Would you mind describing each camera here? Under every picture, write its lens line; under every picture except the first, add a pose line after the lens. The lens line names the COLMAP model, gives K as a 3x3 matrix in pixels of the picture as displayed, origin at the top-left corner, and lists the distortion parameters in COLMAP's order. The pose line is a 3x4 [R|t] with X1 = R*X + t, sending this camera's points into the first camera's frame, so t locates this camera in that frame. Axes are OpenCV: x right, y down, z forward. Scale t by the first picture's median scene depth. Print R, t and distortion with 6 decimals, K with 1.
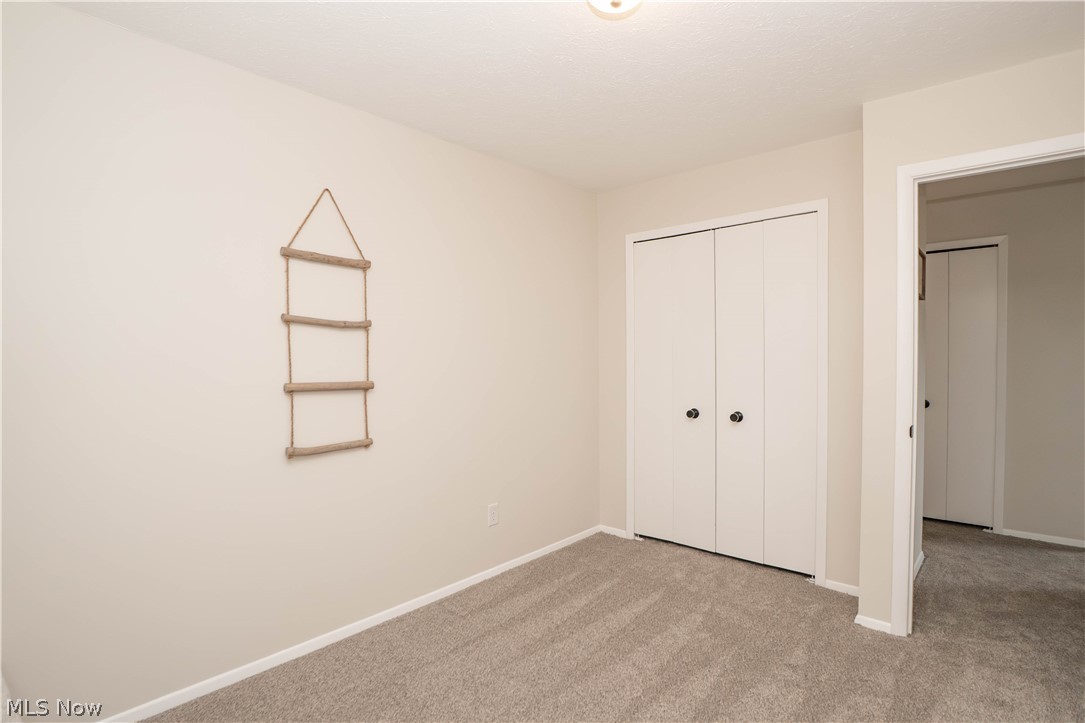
lens RADIAL K [[542.7, 0, 543.6], [0, 542.7, 360.7], [0, 0, 1]] dist [-0.026154, 0.004854]
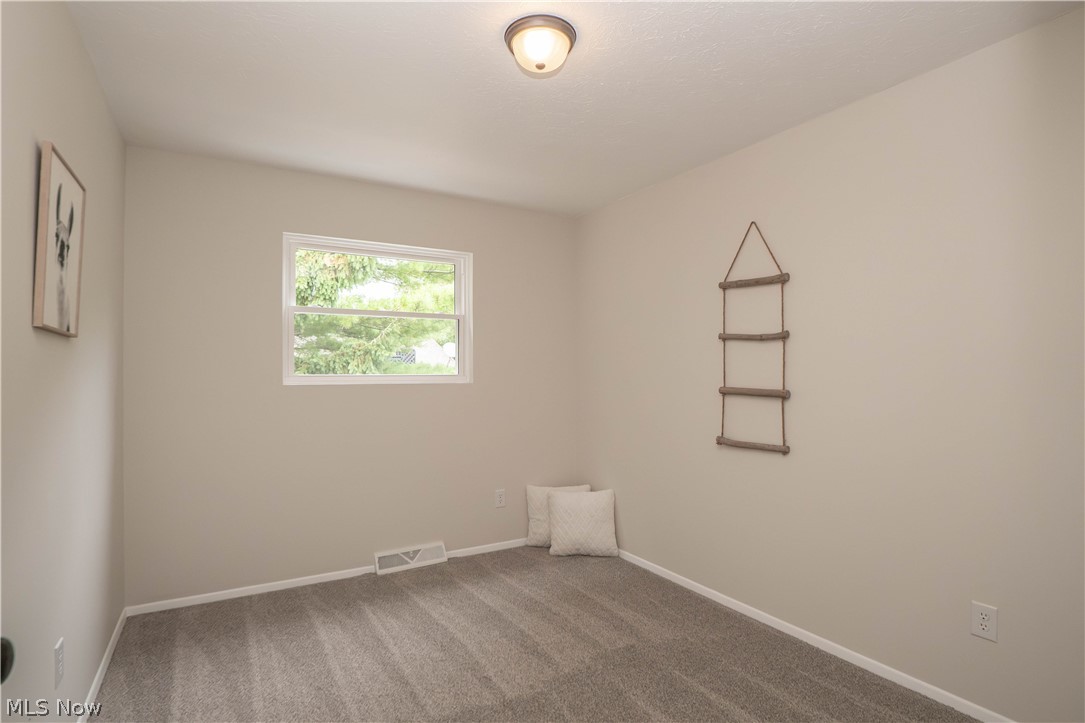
lens RADIAL K [[542.7, 0, 542.8], [0, 542.7, 361.8], [0, 0, 1]] dist [-0.026154, 0.004854]
pose [[-0.290785, -0.001131, -0.956788, 0.807814], [-0.007098, 0.999974, 0.000976, -0.014022], [0.956762, 0.007075, -0.290785, 0.871100]]
